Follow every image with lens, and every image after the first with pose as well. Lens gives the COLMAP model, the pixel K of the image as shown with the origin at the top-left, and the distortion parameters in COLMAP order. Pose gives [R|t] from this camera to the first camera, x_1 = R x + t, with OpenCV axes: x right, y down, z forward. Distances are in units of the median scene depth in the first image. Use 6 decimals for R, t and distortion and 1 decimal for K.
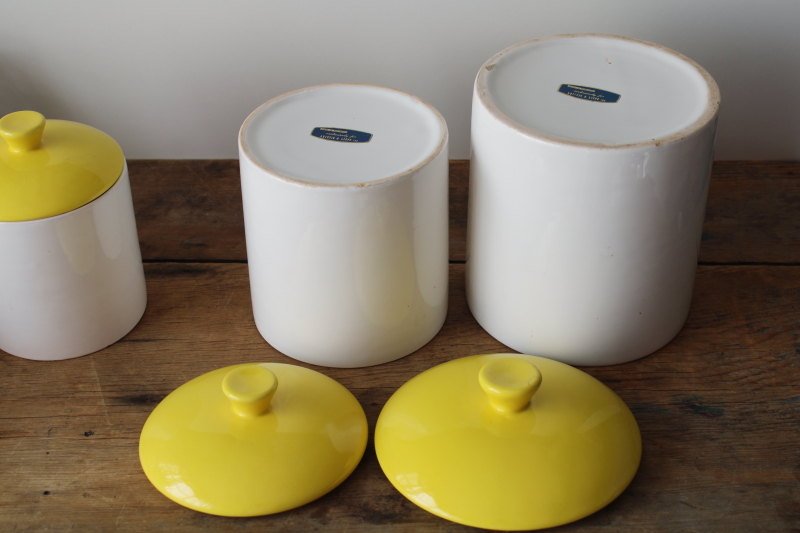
lens RADIAL K [[1183.3, 0, 399.7], [0, 1183.3, 263.6], [0, 0, 1]] dist [-0.021978, 0.000000]
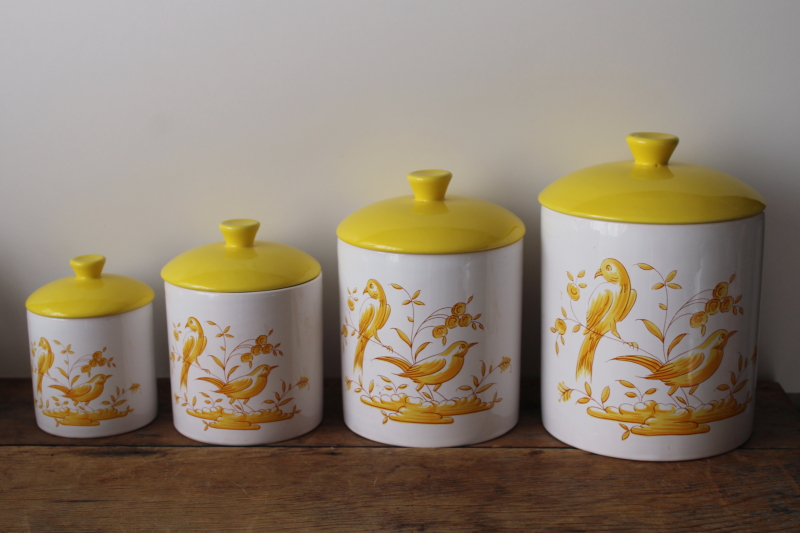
lens RADIAL K [[1256.5, 0, 398.5], [0, 1256.5, 262.5], [0, 0, 1]] dist [-0.033515, 0.000000]
pose [[0.999938, 0.005553, -0.009687, 0.046214], [-0.008721, 0.930161, -0.367049, 0.259910], [0.006972, 0.367110, 0.930151, -0.002772]]
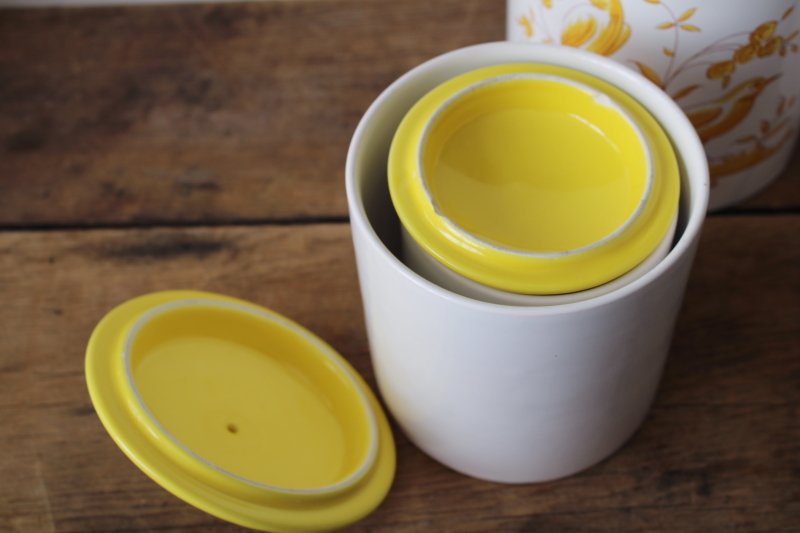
lens RADIAL K [[1183.3, 0, 403.9], [0, 1183.3, 269.7], [0, 0, 1]] dist [-0.021978, 0.000000]
pose [[0.999349, -0.032743, -0.015121, -0.071764], [0.035730, 0.955901, 0.291509, -0.165643], [0.004910, -0.291859, 0.956449, 0.484392]]
